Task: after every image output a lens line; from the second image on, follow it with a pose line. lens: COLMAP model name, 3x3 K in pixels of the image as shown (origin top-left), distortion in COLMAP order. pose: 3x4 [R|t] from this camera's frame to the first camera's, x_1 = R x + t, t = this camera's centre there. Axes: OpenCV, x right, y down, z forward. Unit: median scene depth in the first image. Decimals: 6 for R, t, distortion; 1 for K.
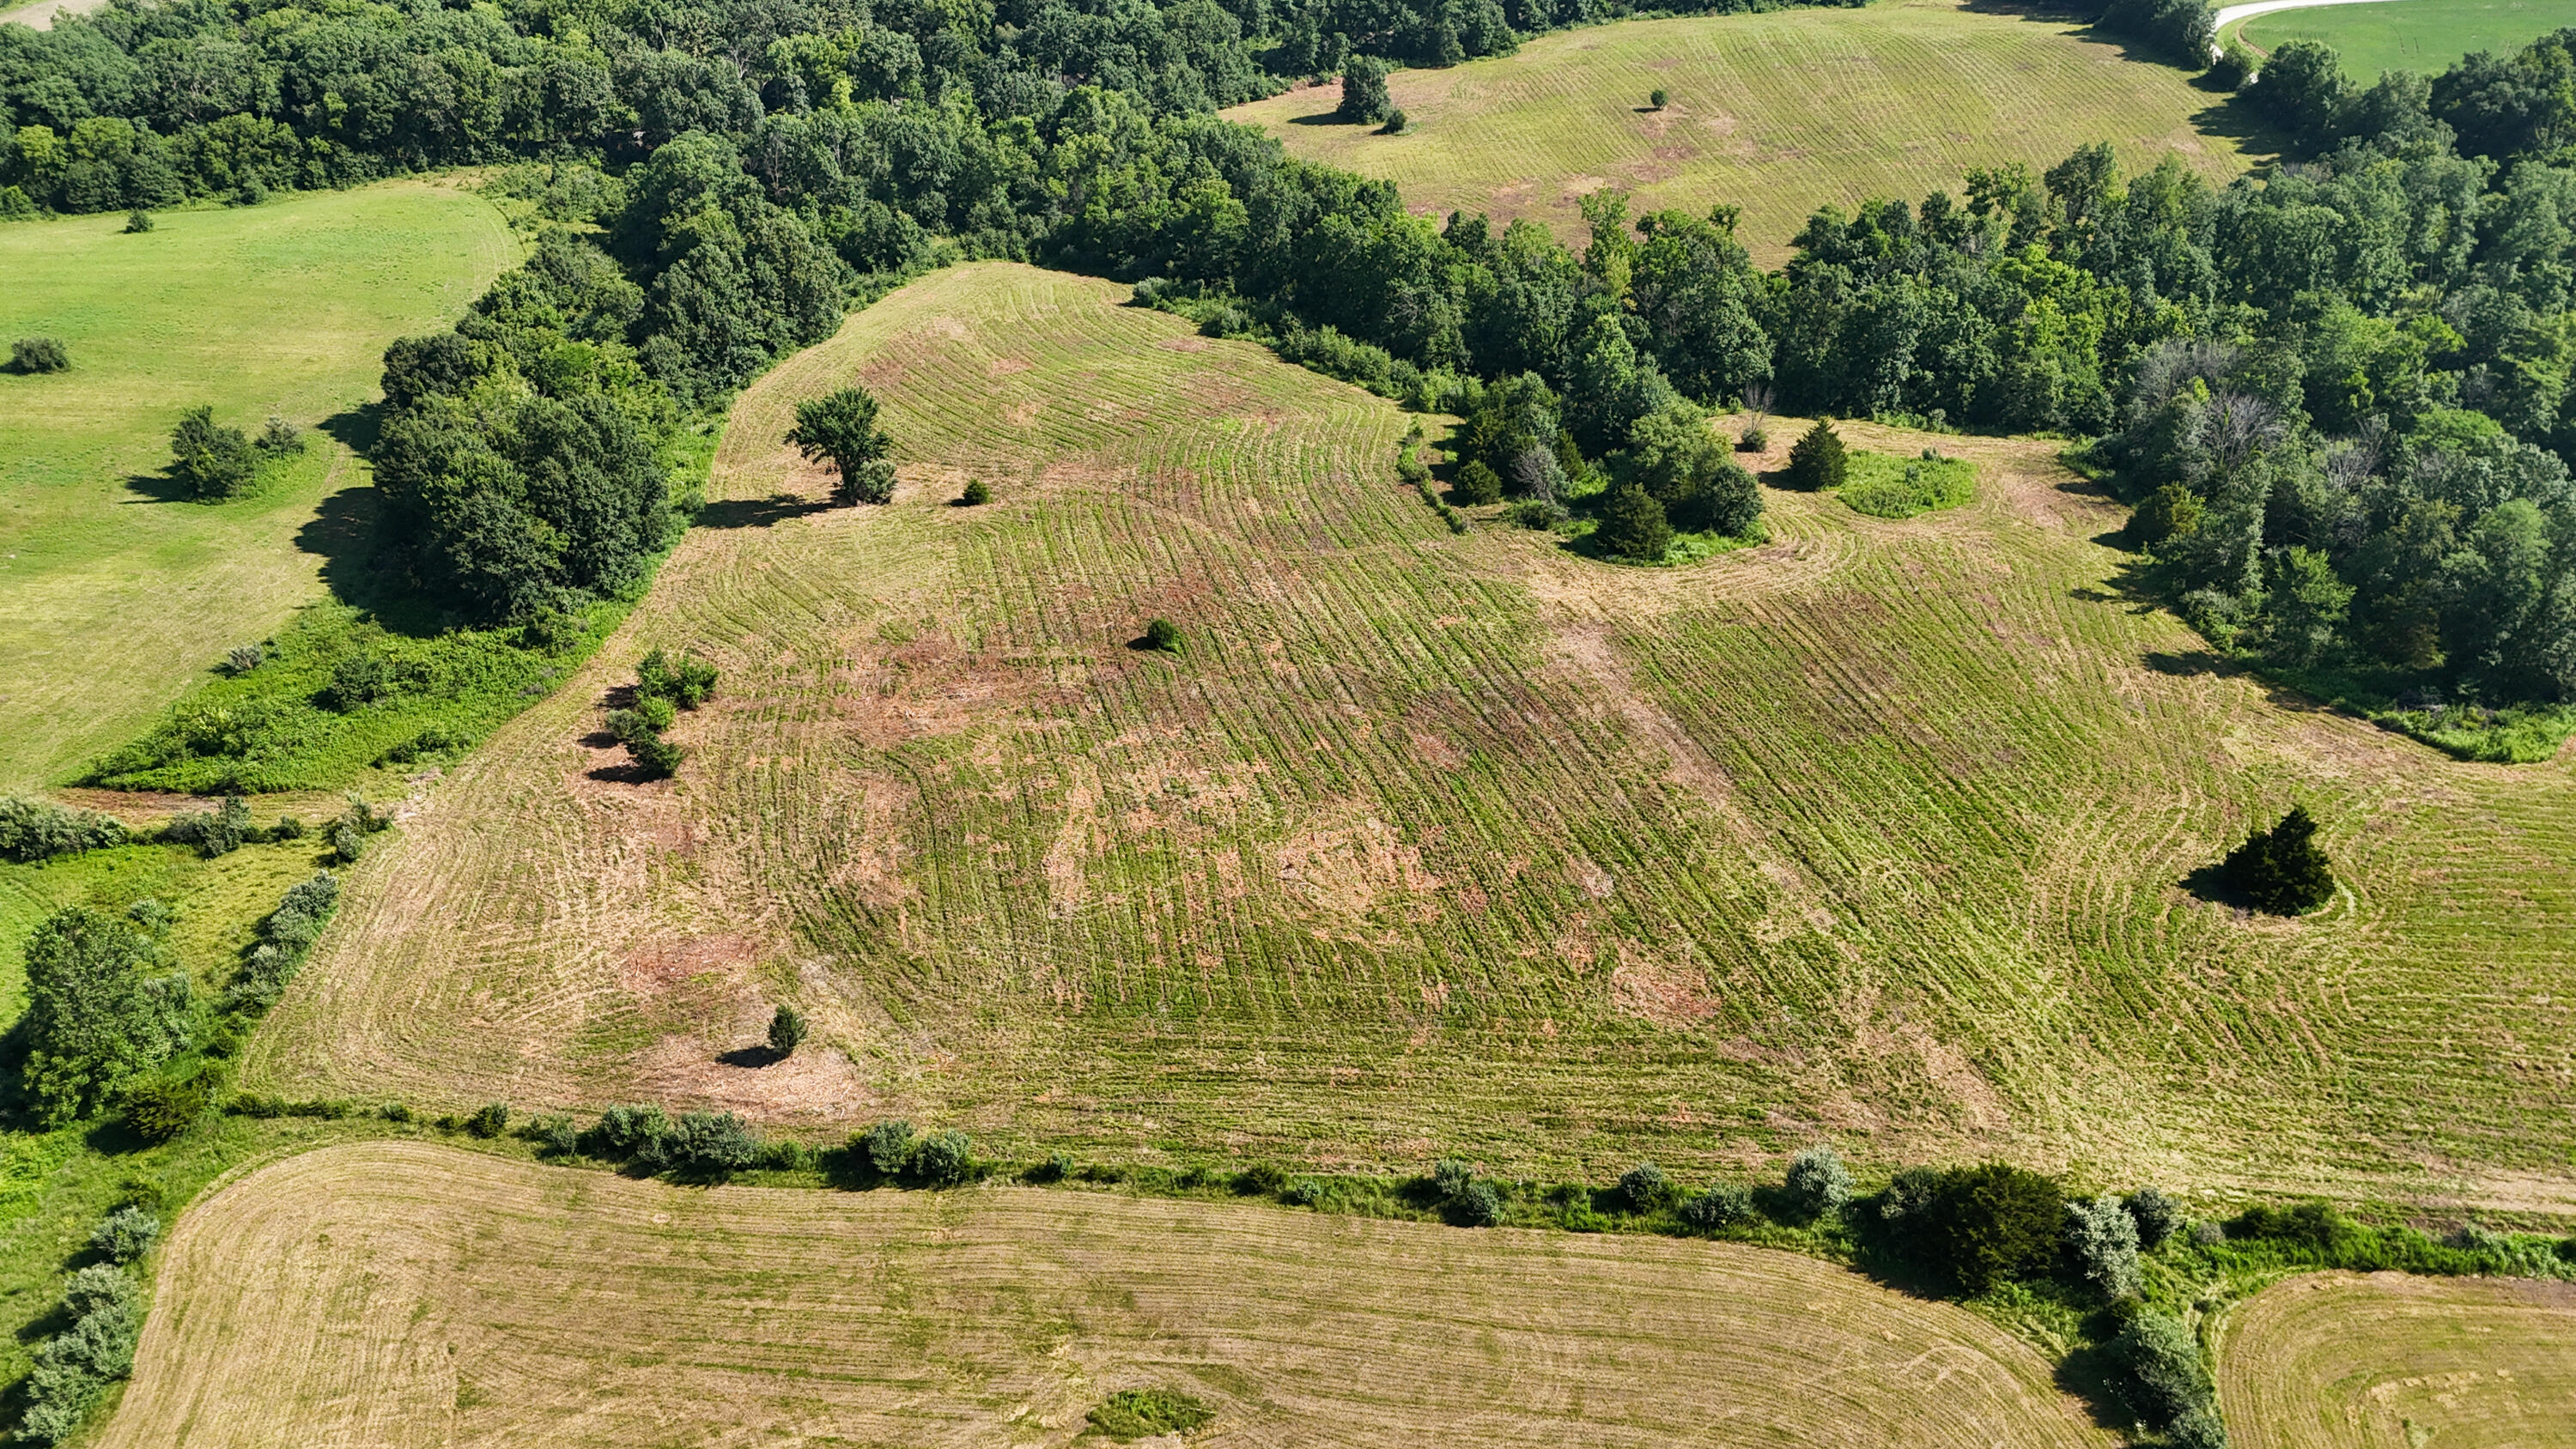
lens RADIAL K [[1848.7, 0, 1287.9], [0, 1848.7, 772.7], [0, 0, 1]] dist [0.073611, -0.054945]
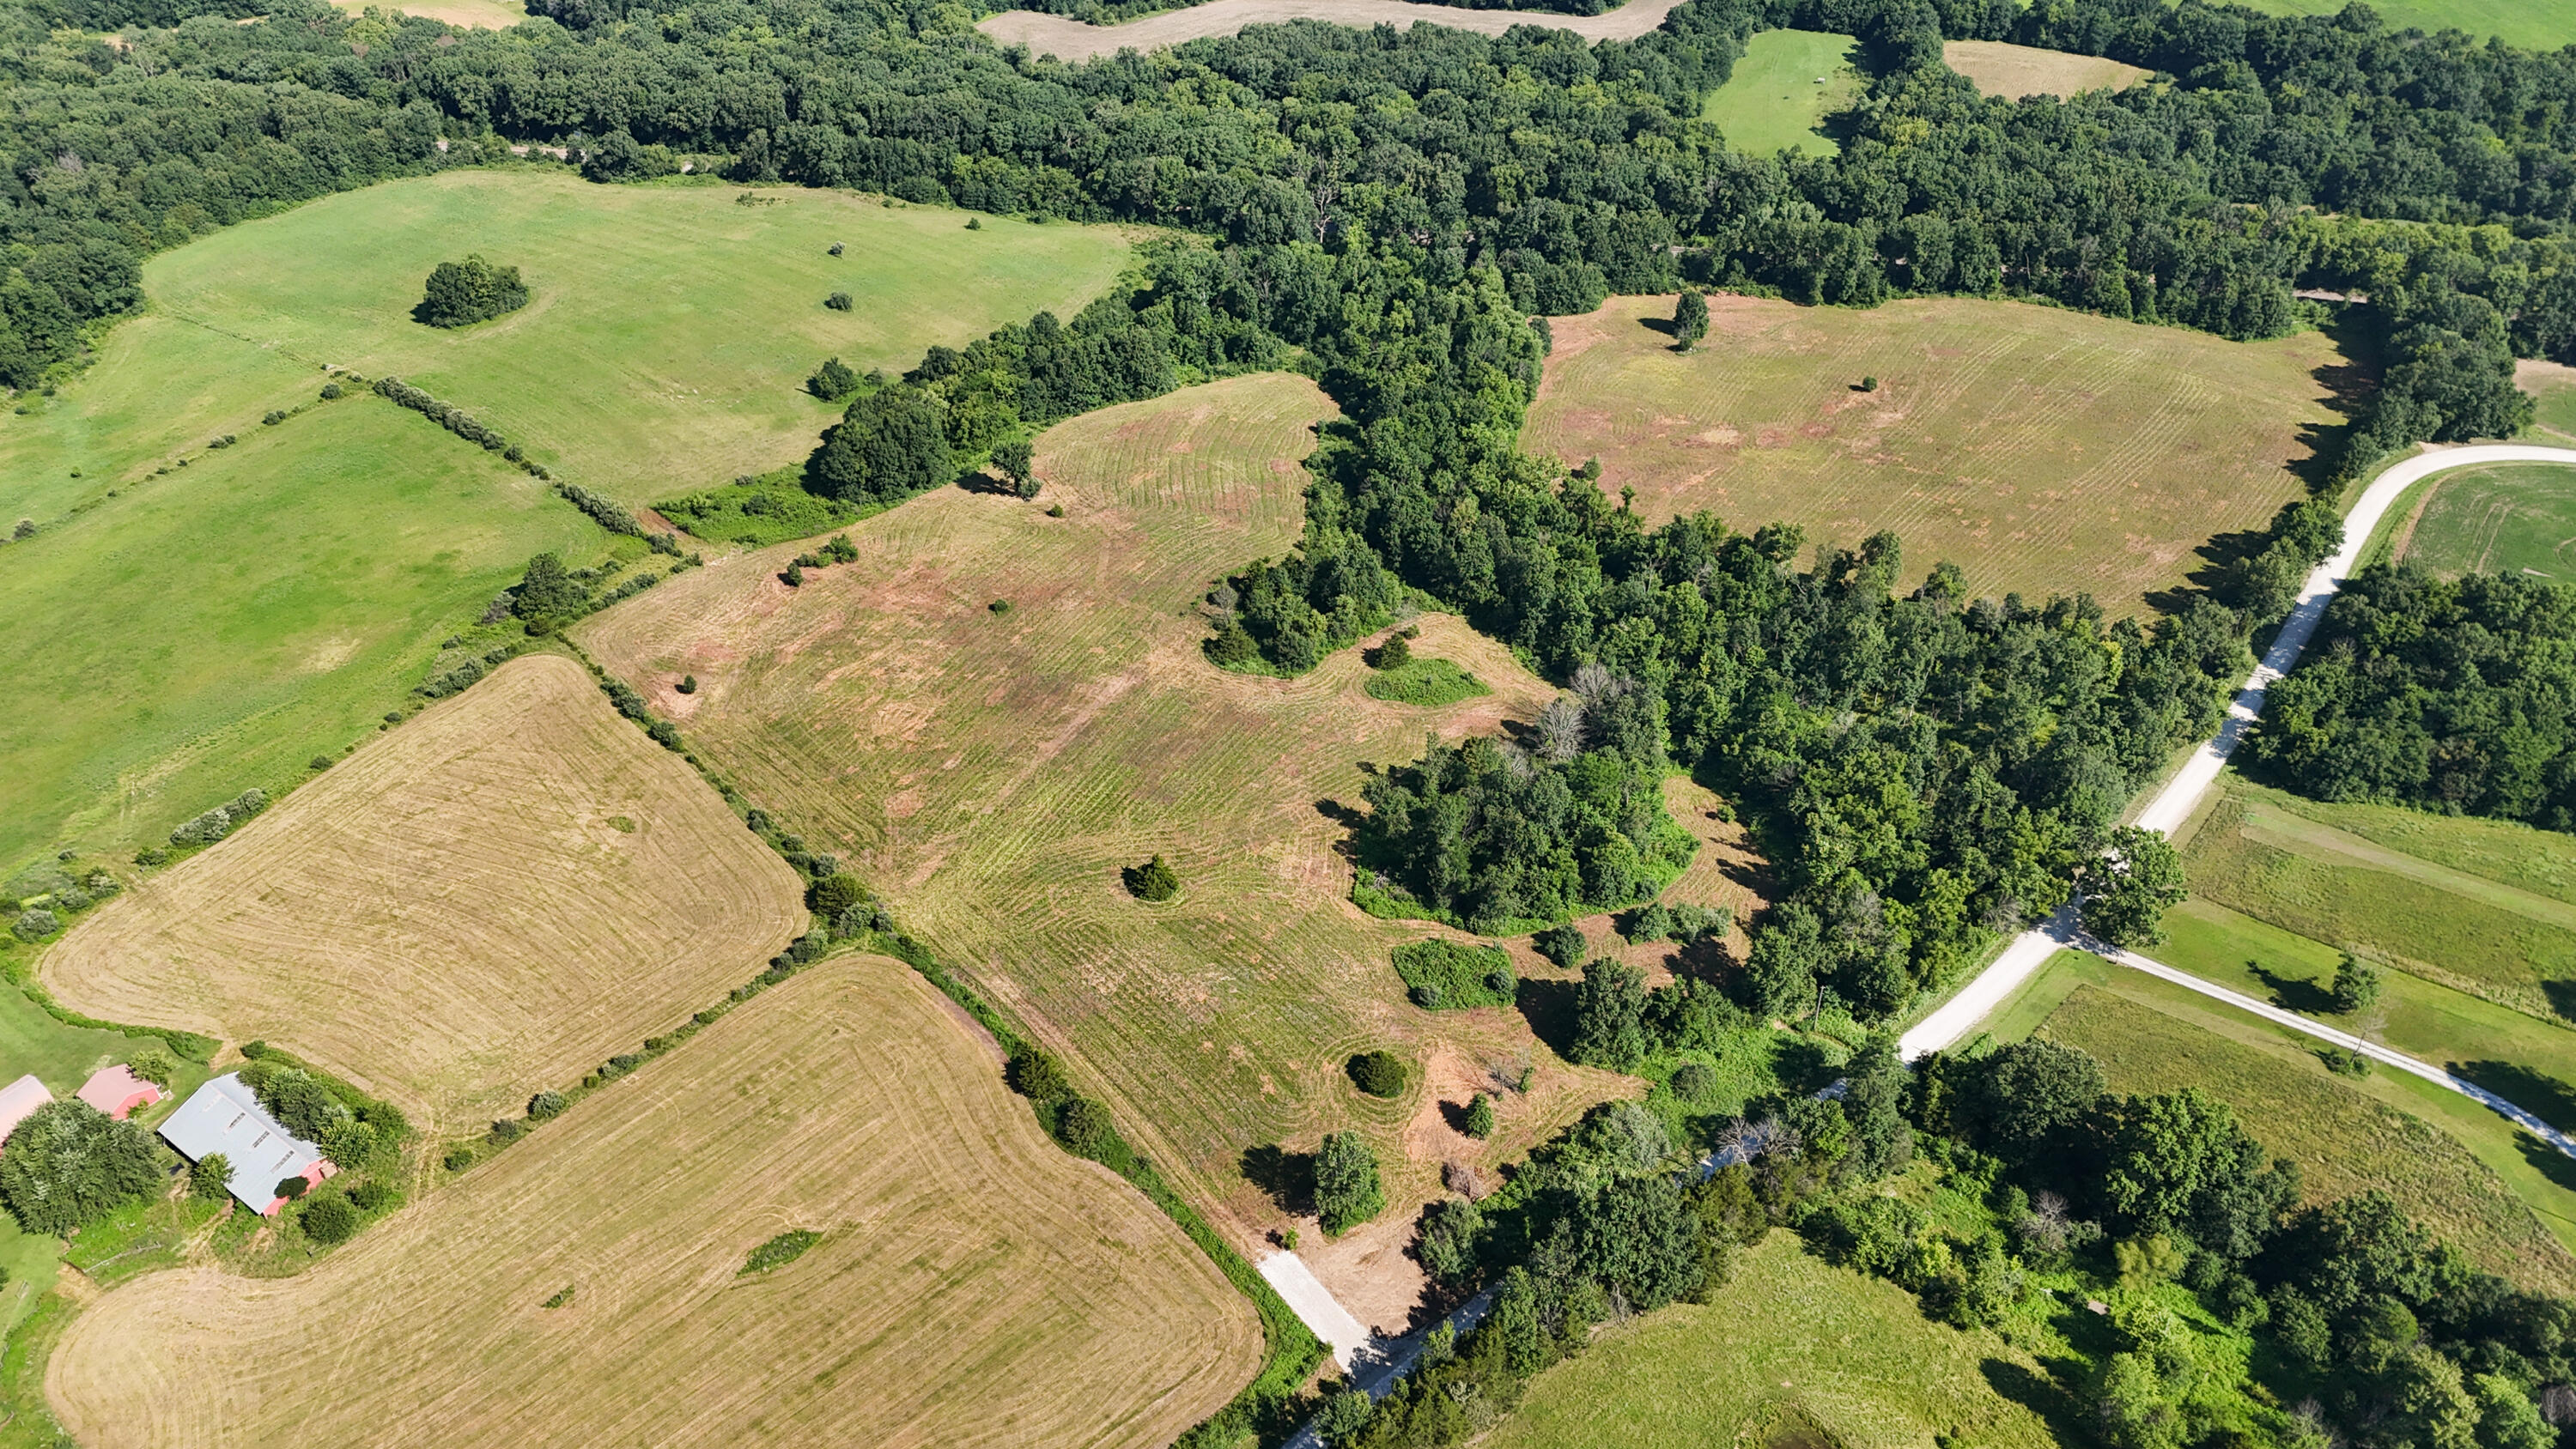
lens RADIAL K [[1885.1, 0, 1295.5], [0, 1885.1, 741.8], [0, 0, 1]] dist [0.065977, -0.058040]
pose [[0.752508, 0.391049, -0.529917, 1.490996], [-0.362764, 0.917682, 0.162055, -0.435249], [0.549667, 0.070287, 0.832422, -0.633929]]
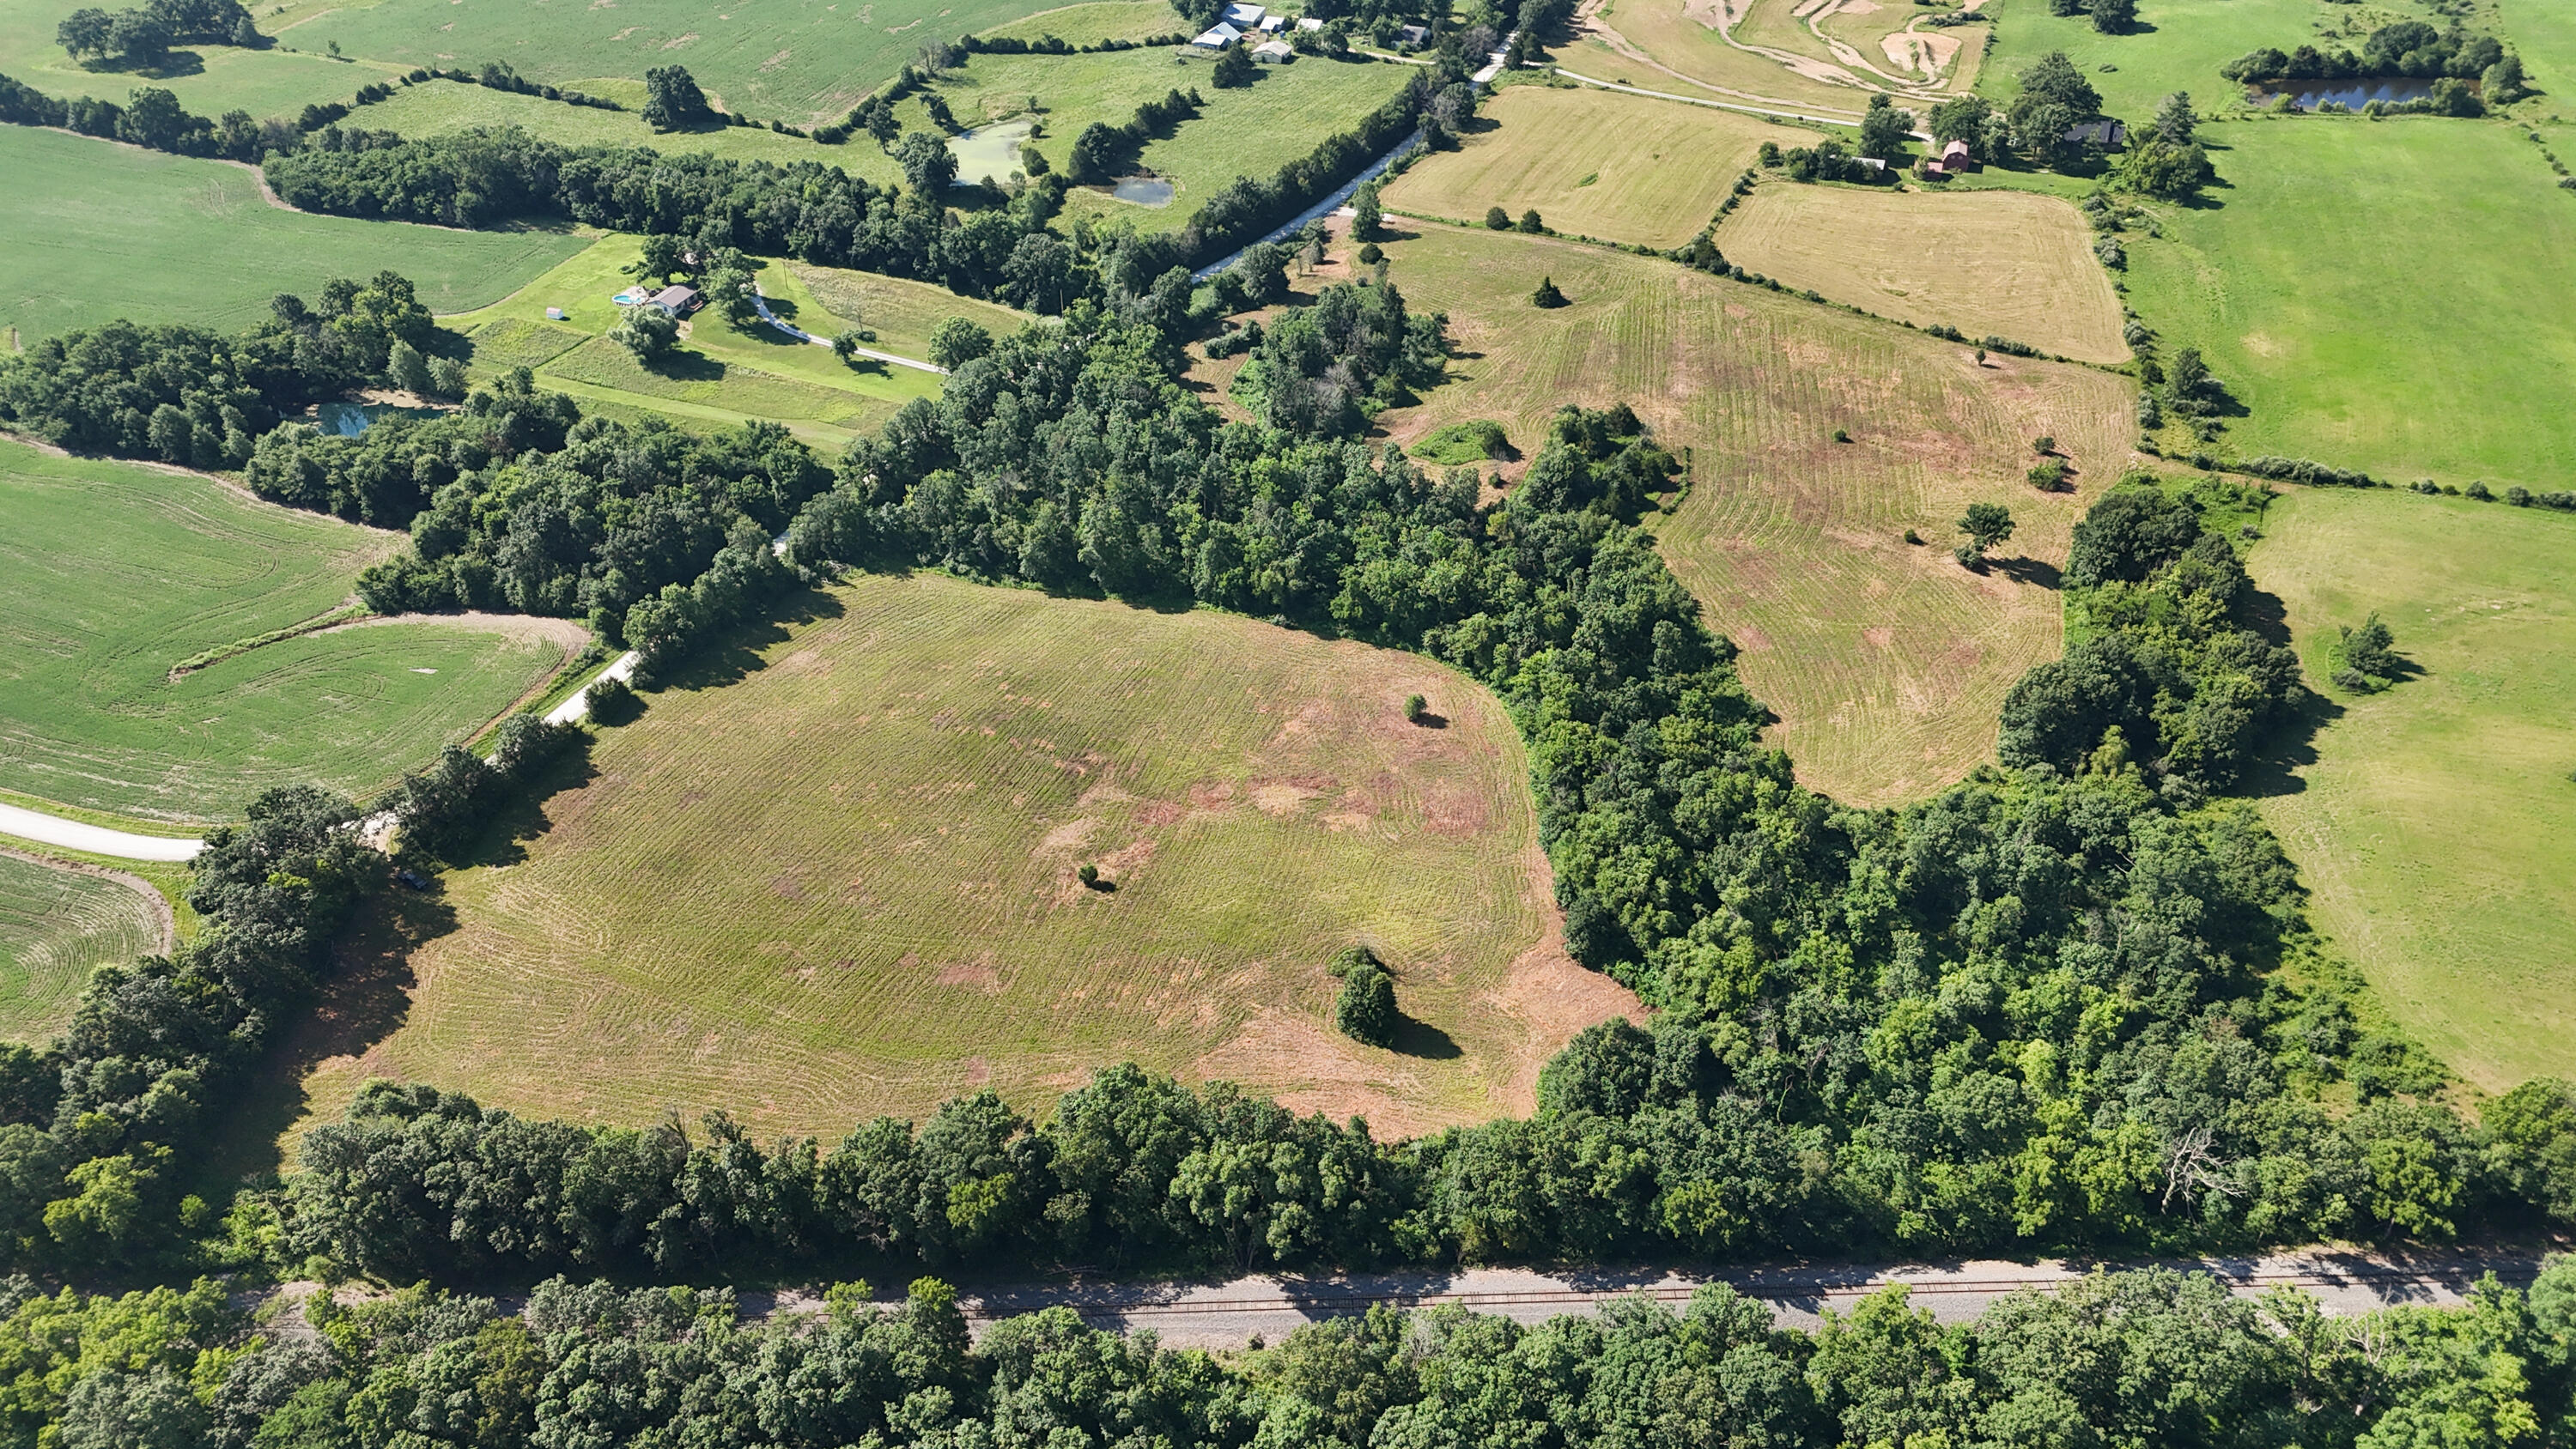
lens RADIAL K [[1885.1, 0, 1295.5], [0, 1885.1, 741.8], [0, 0, 1]] dist [0.065977, -0.058040]
pose [[-0.908851, -0.240403, 0.340876, -0.395150], [0.236659, 0.375759, 0.895990, -2.520706], [-0.343486, 0.894993, -0.284615, 2.508830]]
